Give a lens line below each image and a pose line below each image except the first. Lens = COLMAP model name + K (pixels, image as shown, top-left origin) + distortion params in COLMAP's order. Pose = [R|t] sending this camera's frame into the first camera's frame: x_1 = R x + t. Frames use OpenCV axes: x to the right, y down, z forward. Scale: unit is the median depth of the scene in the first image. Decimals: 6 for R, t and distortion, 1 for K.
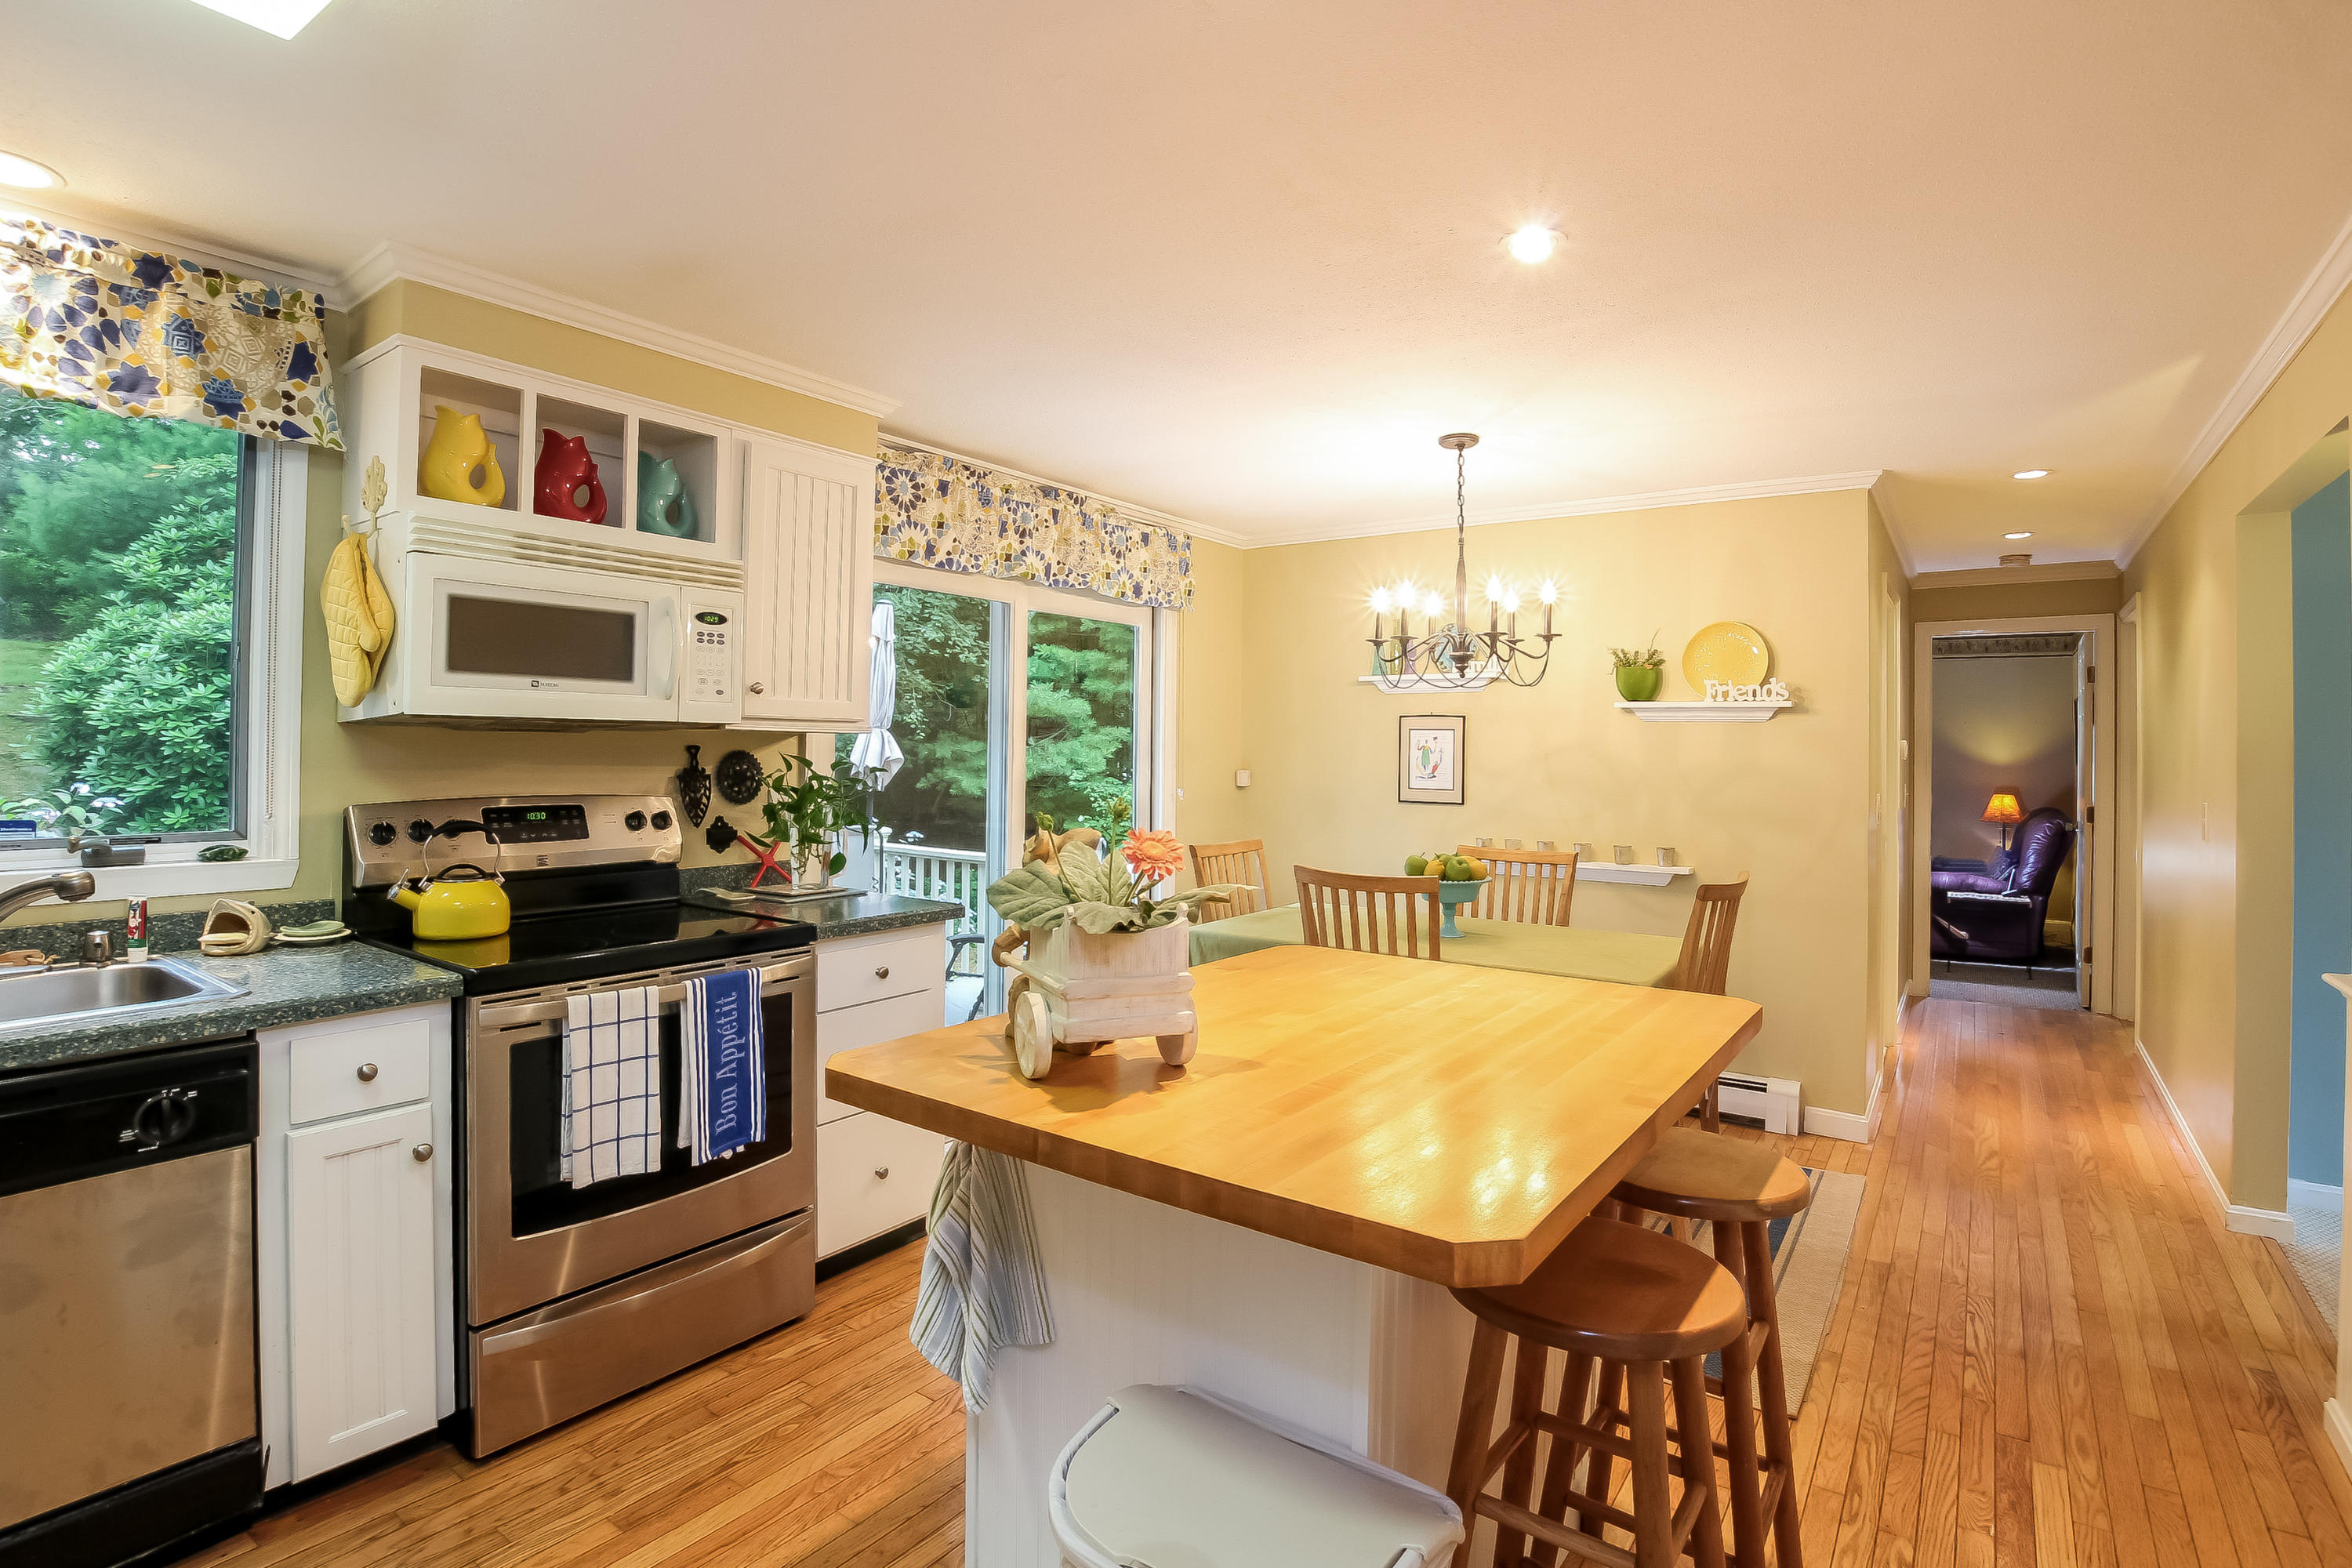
lens RADIAL K [[1124.3, 0, 1177.4], [0, 1124.3, 738.3], [0, 0, 1]] dist [-0.049291, -0.000247]
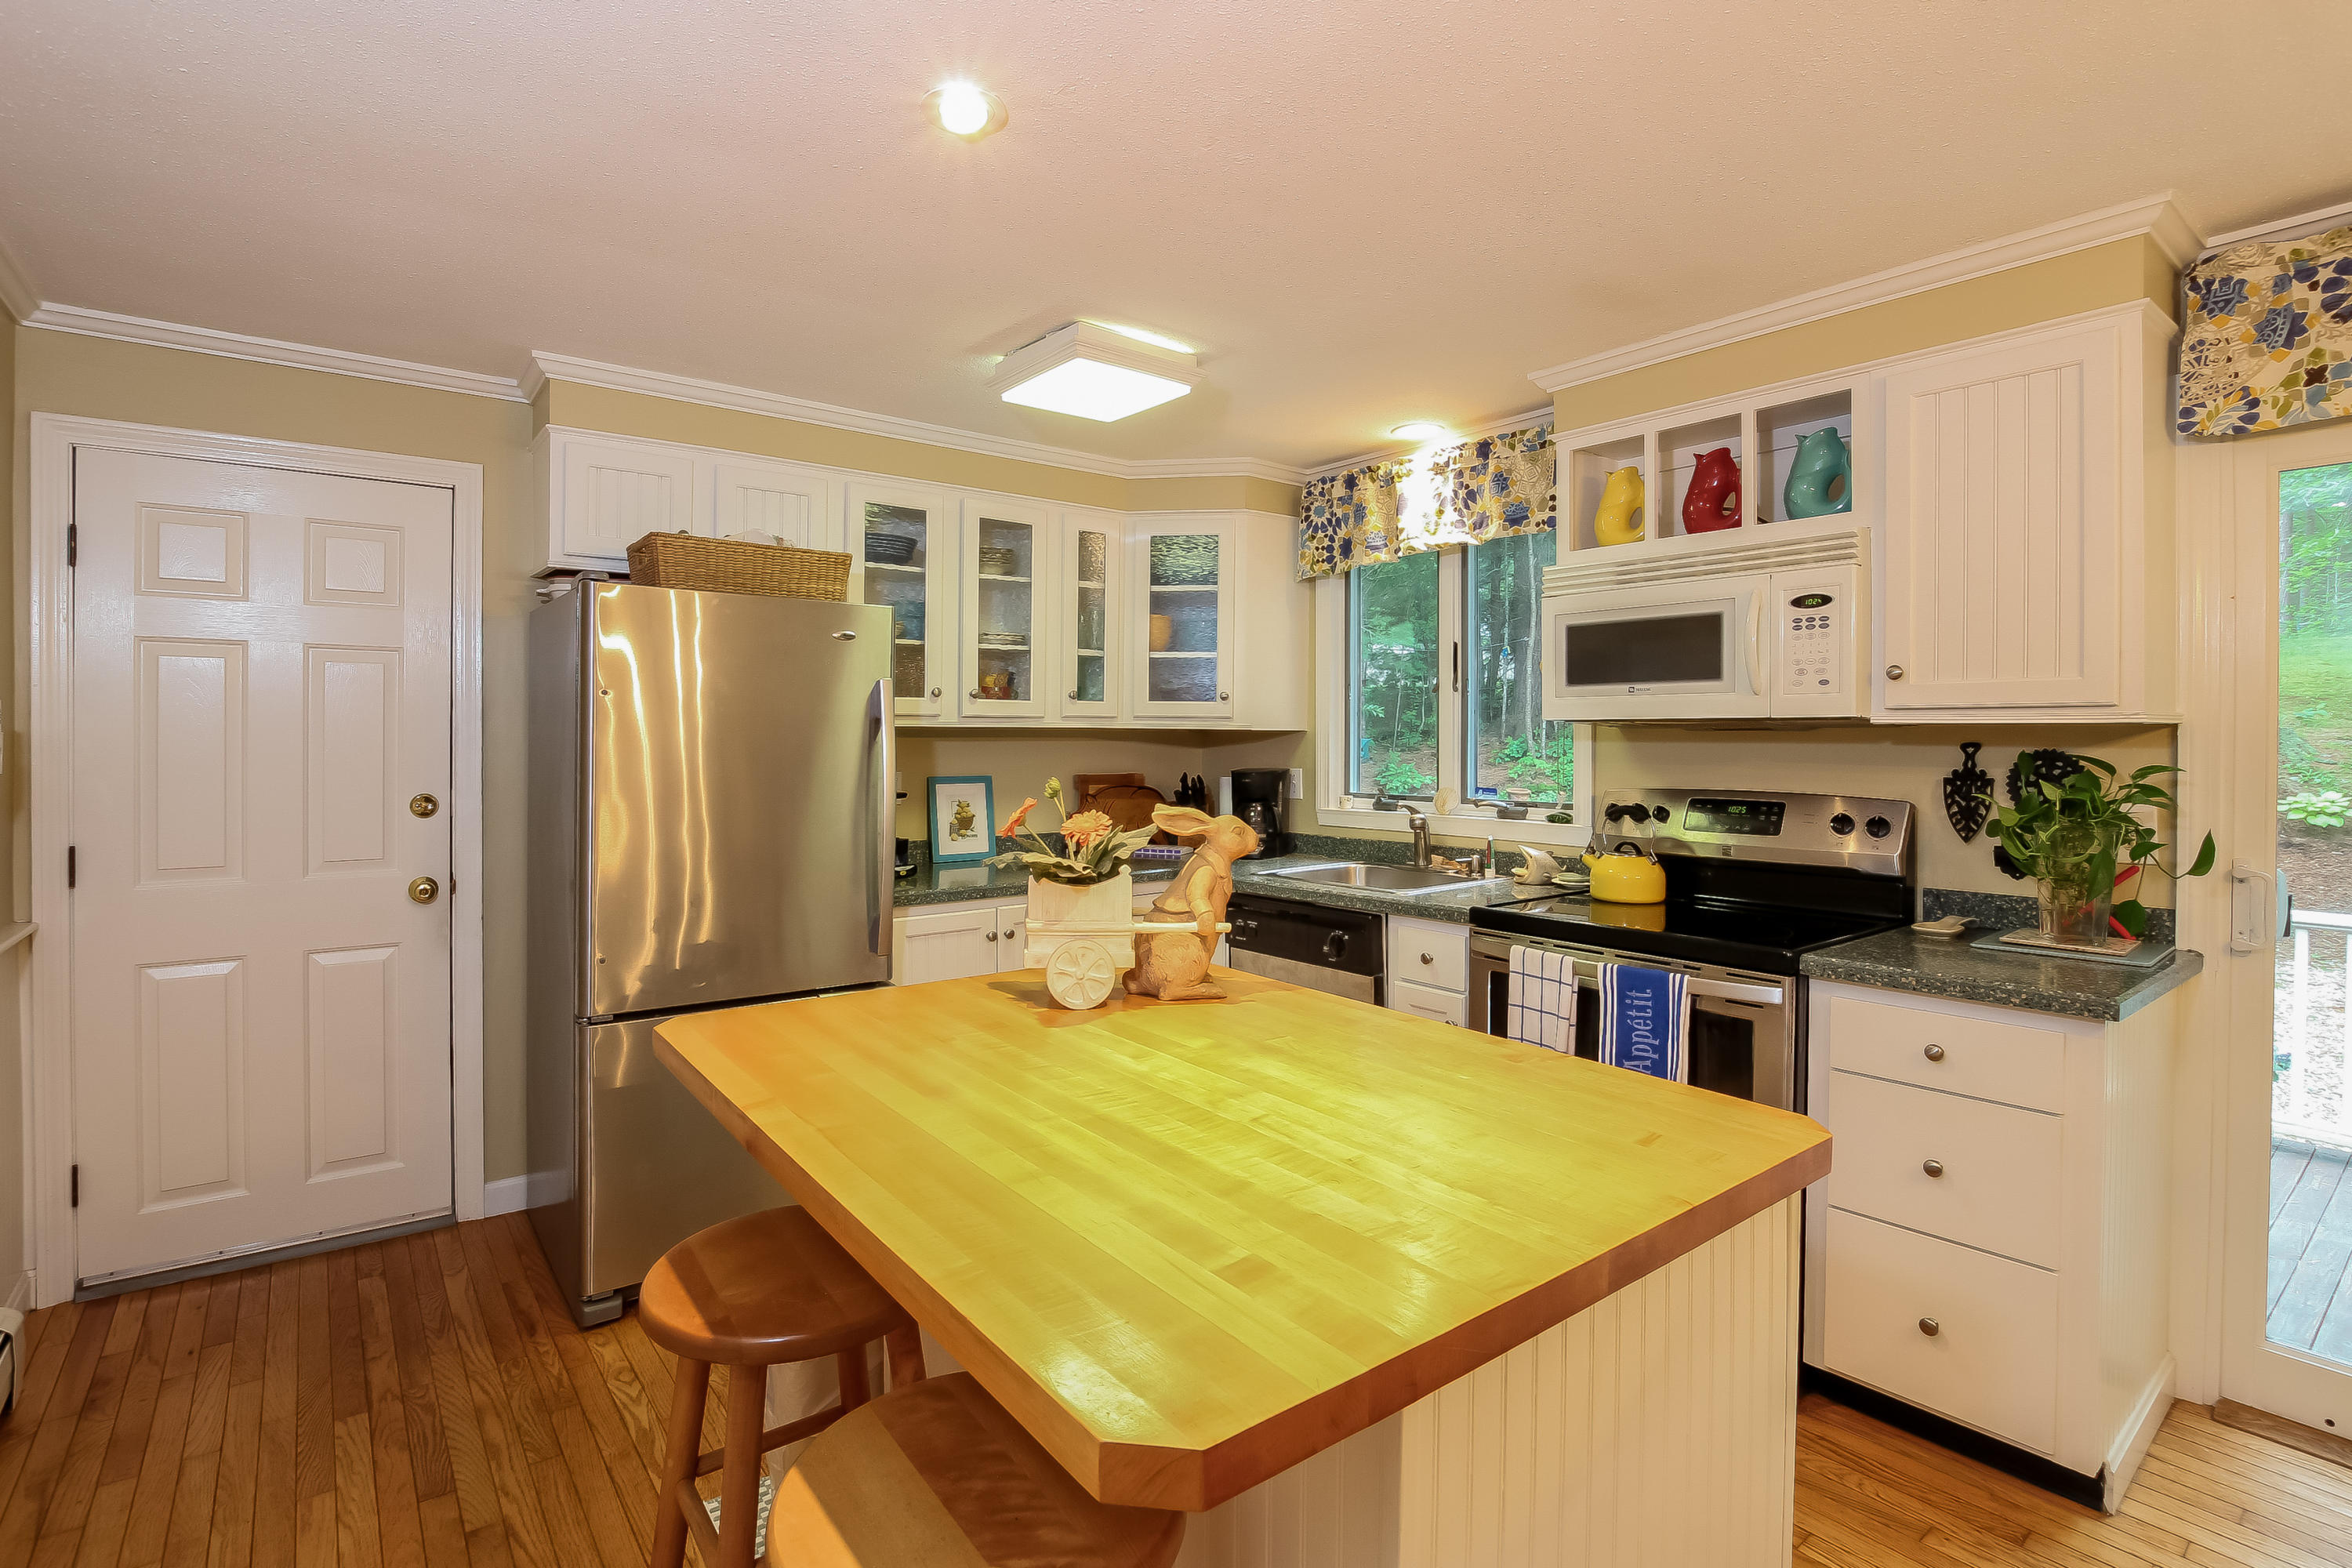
lens RADIAL K [[1122.4, 0, 1180.2], [0, 1122.4, 739.7], [0, 0, 1]] dist [-0.049120, 0.012623]
pose [[-0.279033, -0.009303, -0.960236, 0.439354], [0.004429, 0.999930, -0.010974, 0.009045], [0.960271, -0.007315, -0.278972, 0.572241]]
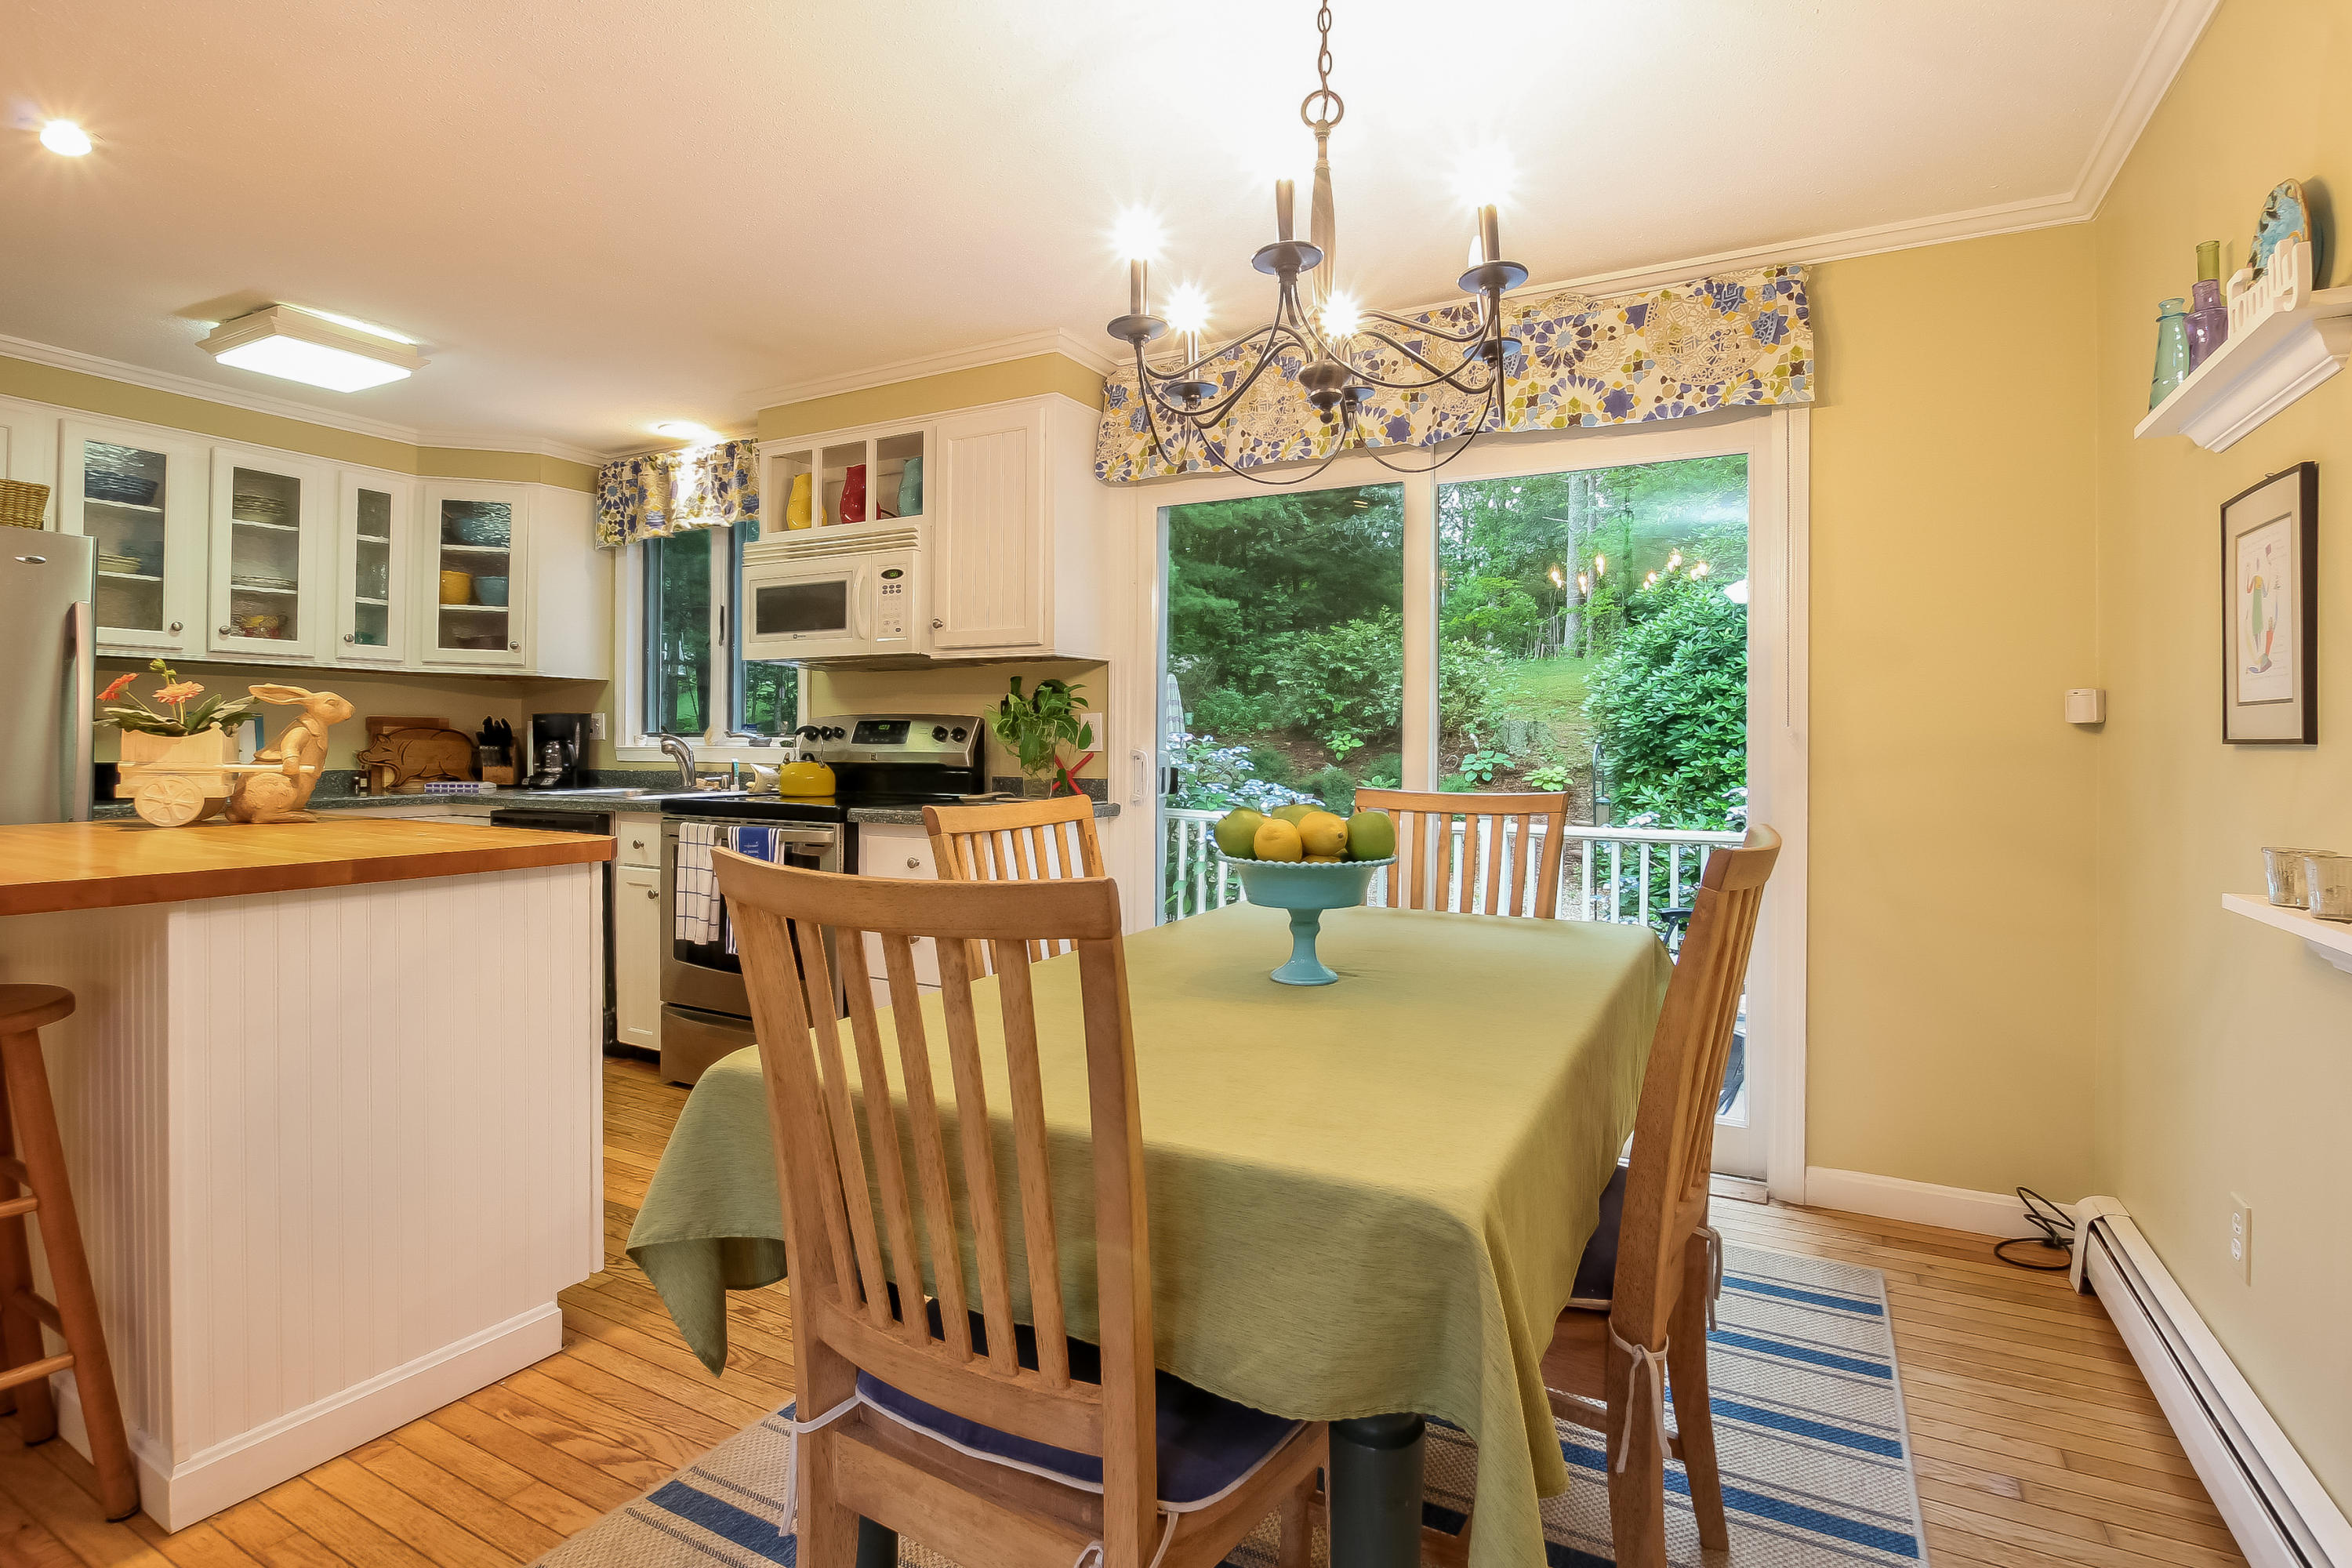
lens RADIAL K [[1098.6, 0, 1230.5], [0, 1098.6, 739.8], [0, 0, 1]] dist [-0.028479, 0.000213]
pose [[0.160478, -0.013669, -0.986945, 0.687736], [0.008582, 0.999886, -0.012452, 0.080317], [0.987002, -0.006471, 0.160577, 0.893733]]
